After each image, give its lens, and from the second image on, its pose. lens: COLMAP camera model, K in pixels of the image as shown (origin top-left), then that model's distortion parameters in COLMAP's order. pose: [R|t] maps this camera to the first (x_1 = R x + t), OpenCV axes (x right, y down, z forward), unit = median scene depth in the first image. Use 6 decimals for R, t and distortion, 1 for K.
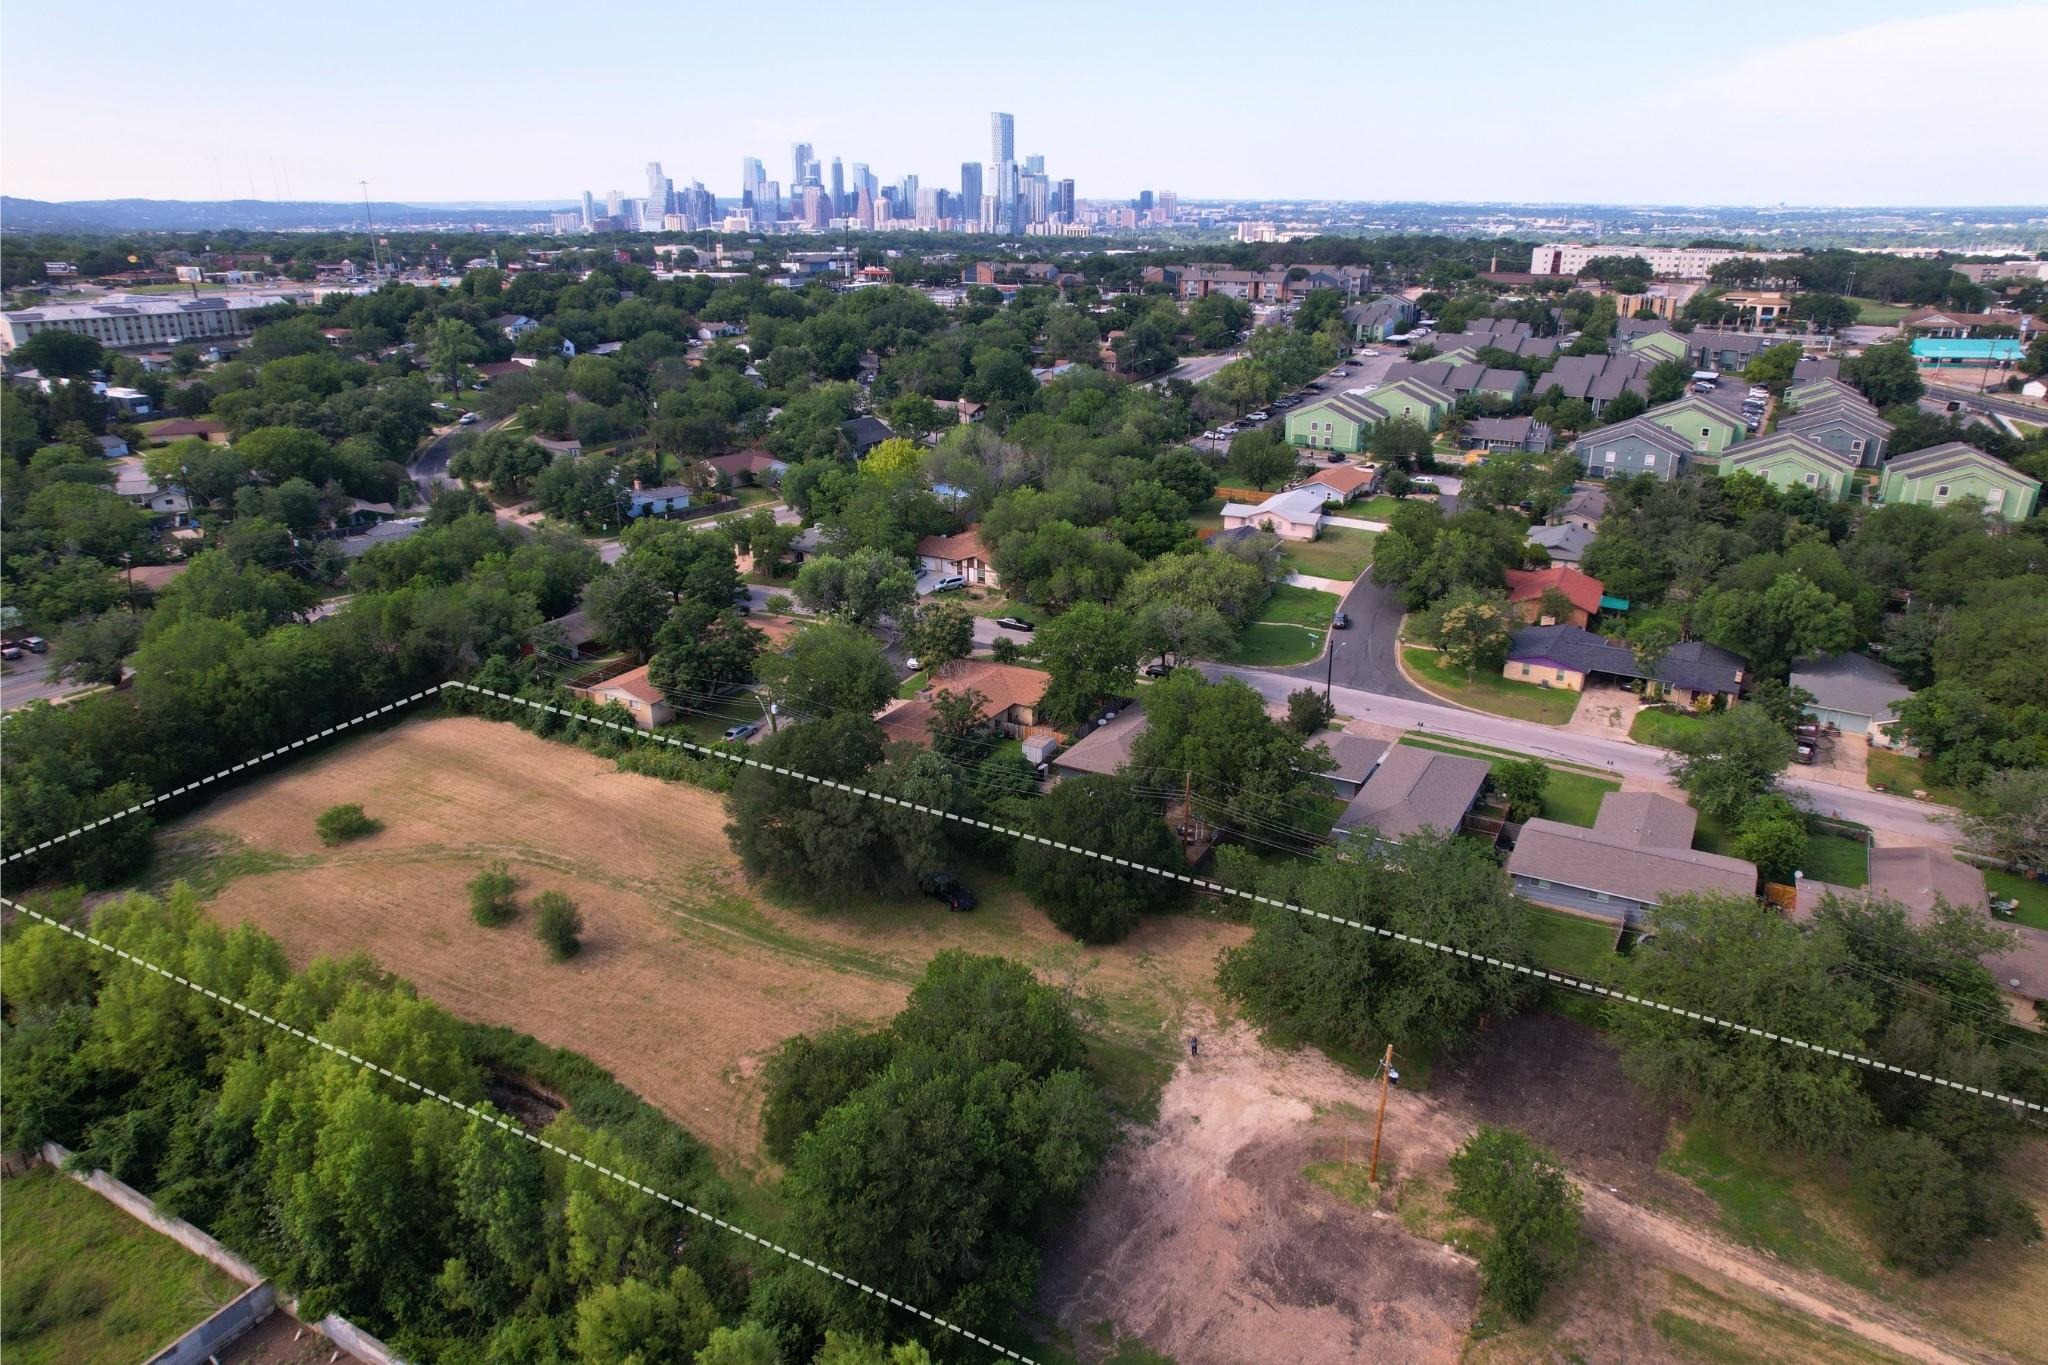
lens RADIAL K [[1312.7, 0, 1022.8], [0, 1312.7, 689.3], [0, 0, 1]] dist [-0.076084, 0.073968]
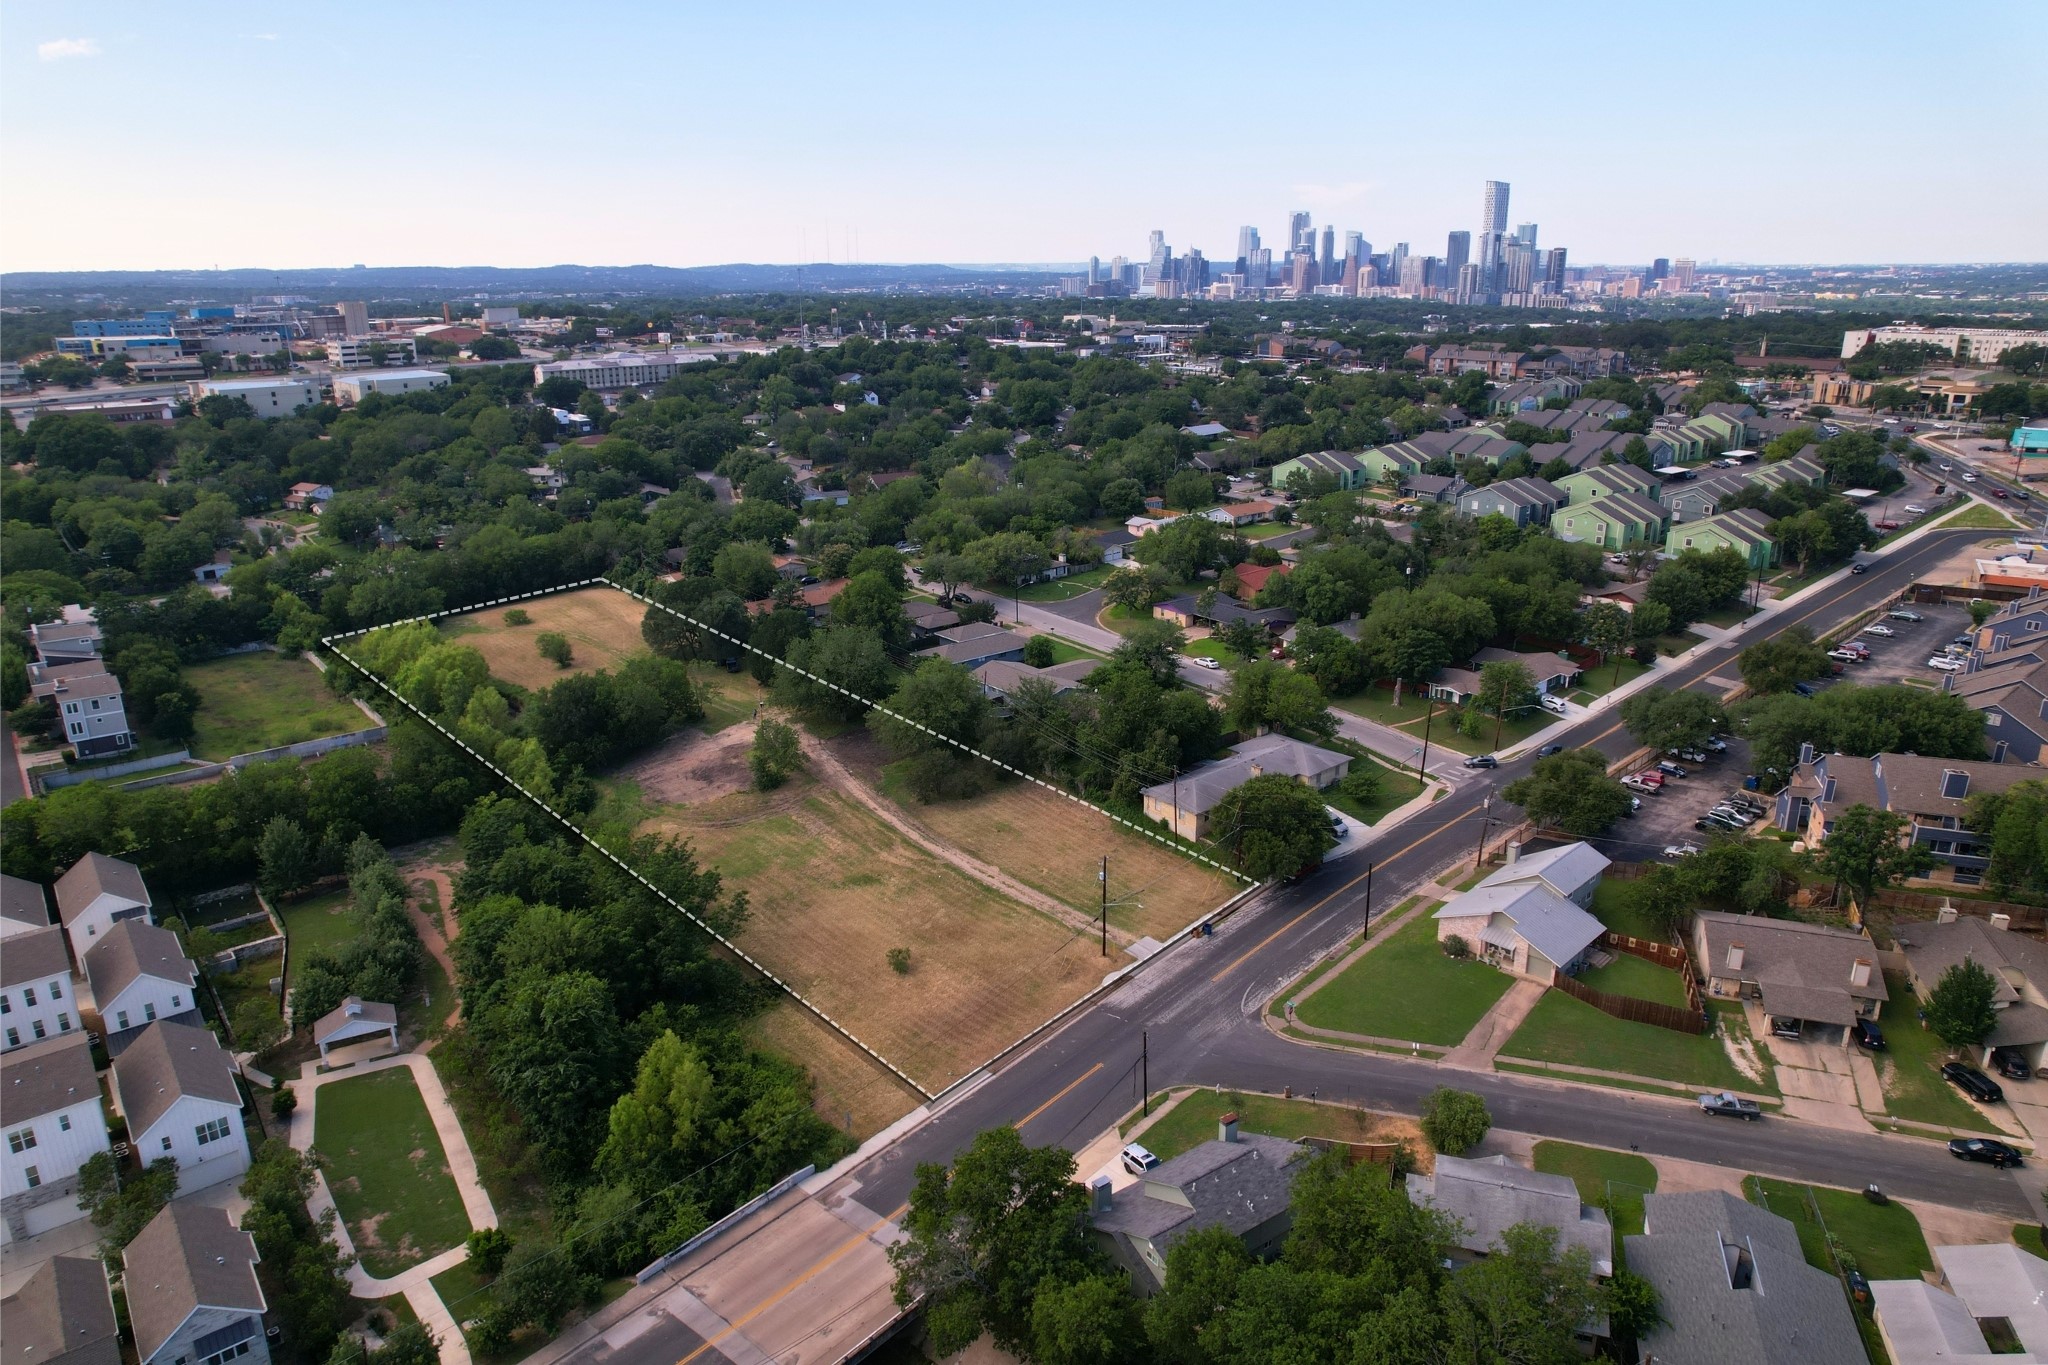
lens RADIAL K [[1324.7, 0, 1022.3], [0, 1324.7, 683.0], [0, 0, 1]] dist [-0.073144, 0.068625]
pose [[0.930918, 0.105002, -0.349809, 0.297874], [-0.122652, 0.992037, -0.028623, 0.051123], [0.344018, 0.069550, 0.936384, -0.210152]]
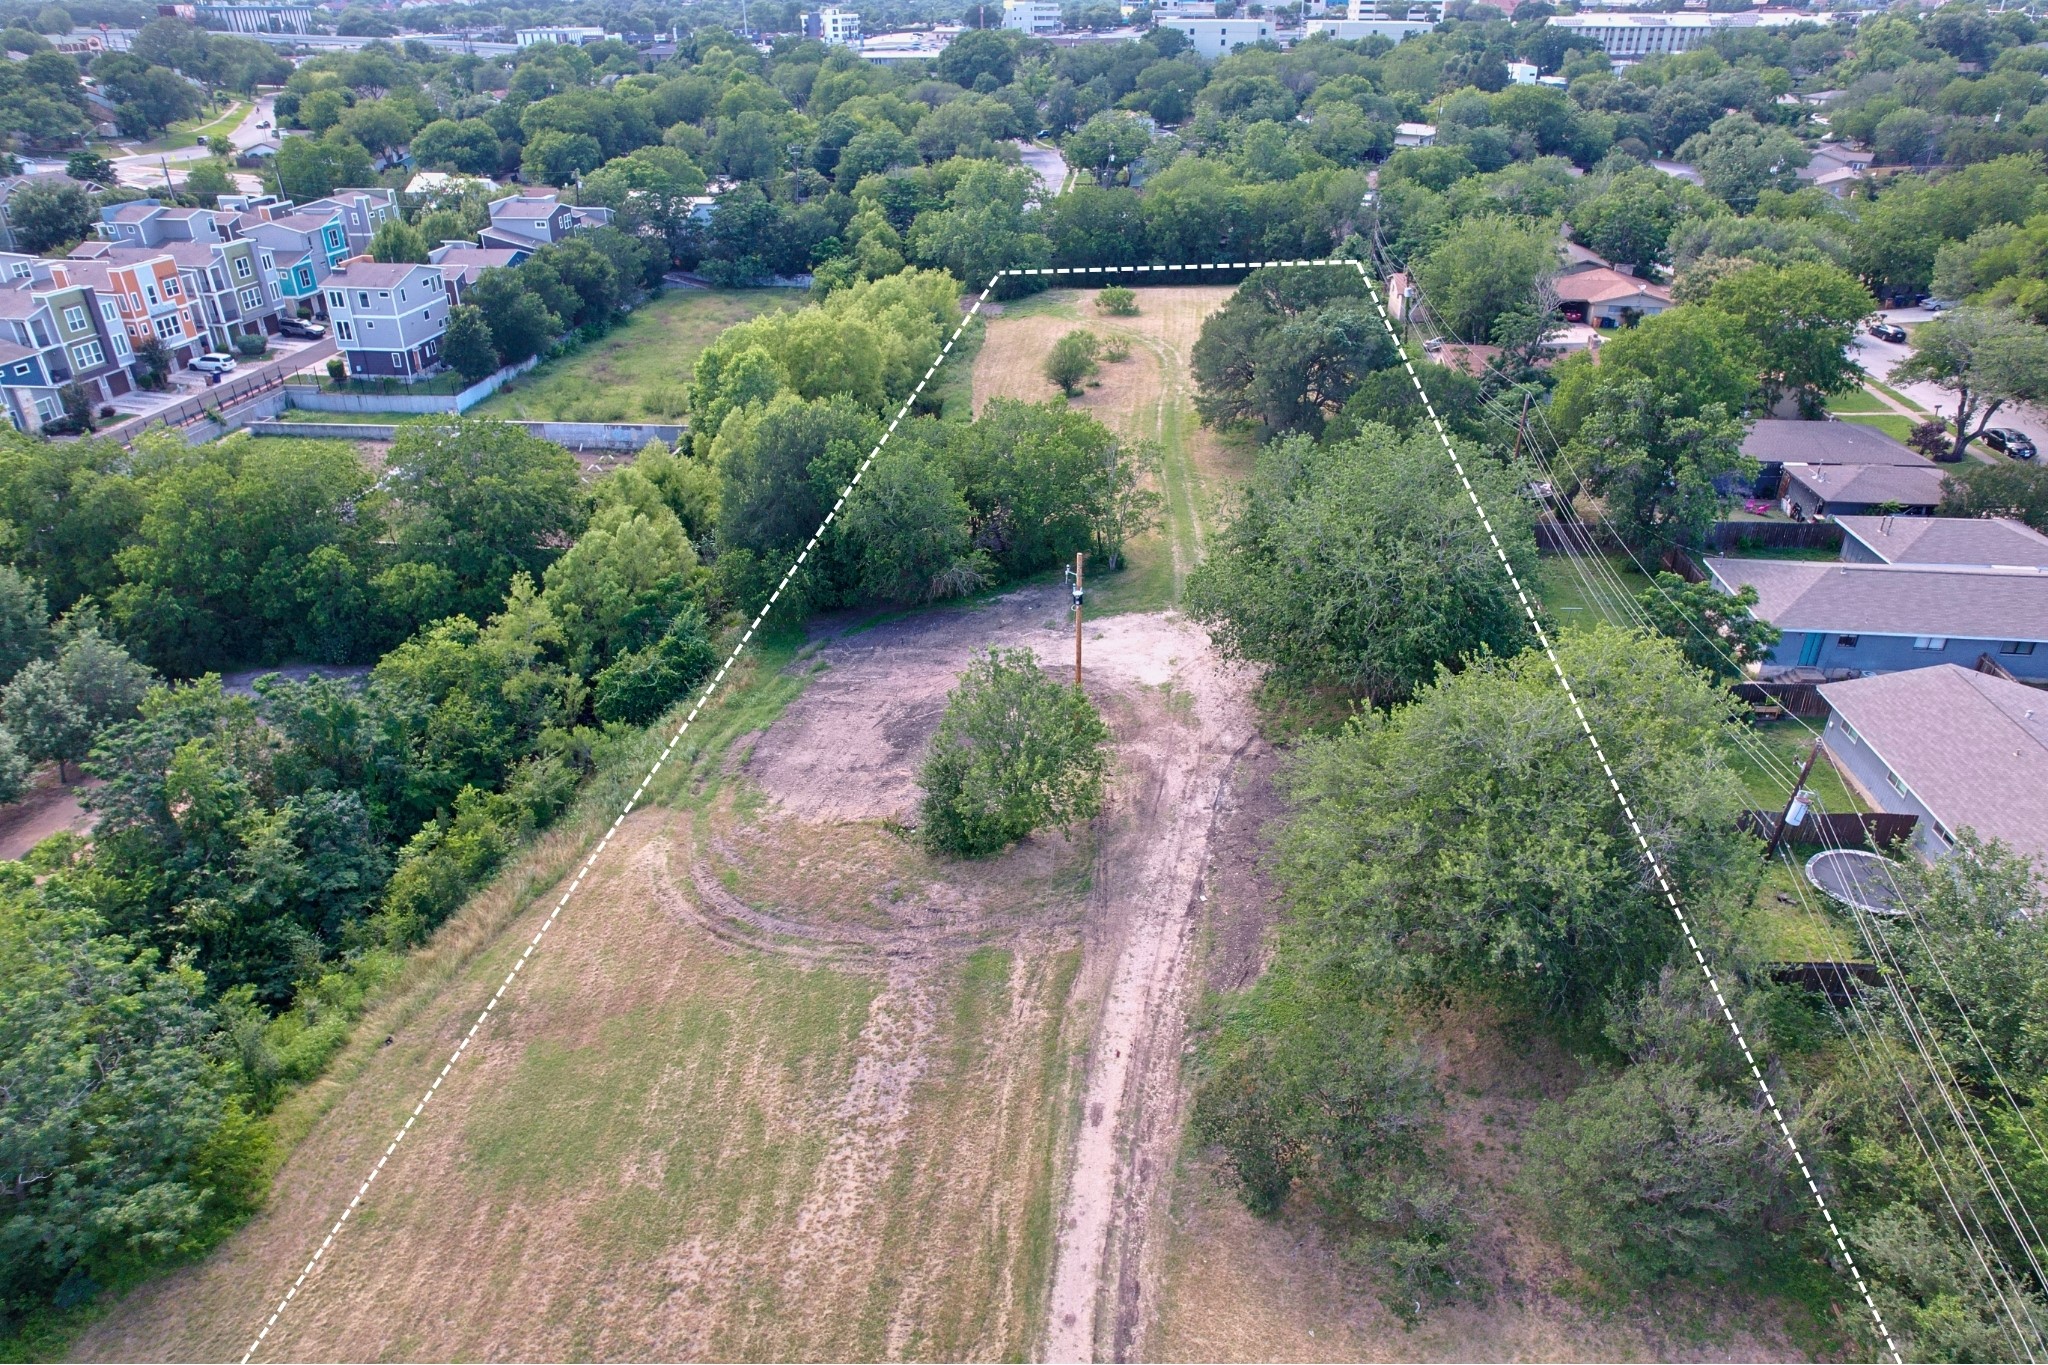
lens RADIAL K [[1312.7, 0, 1022.8], [0, 1312.7, 689.3], [0, 0, 1]] dist [-0.076084, 0.073968]
pose [[0.398351, 0.436527, -0.806697, 0.181623], [-0.321759, 0.890105, 0.322775, 0.018186], [0.858946, 0.130985, 0.495031, 0.107659]]
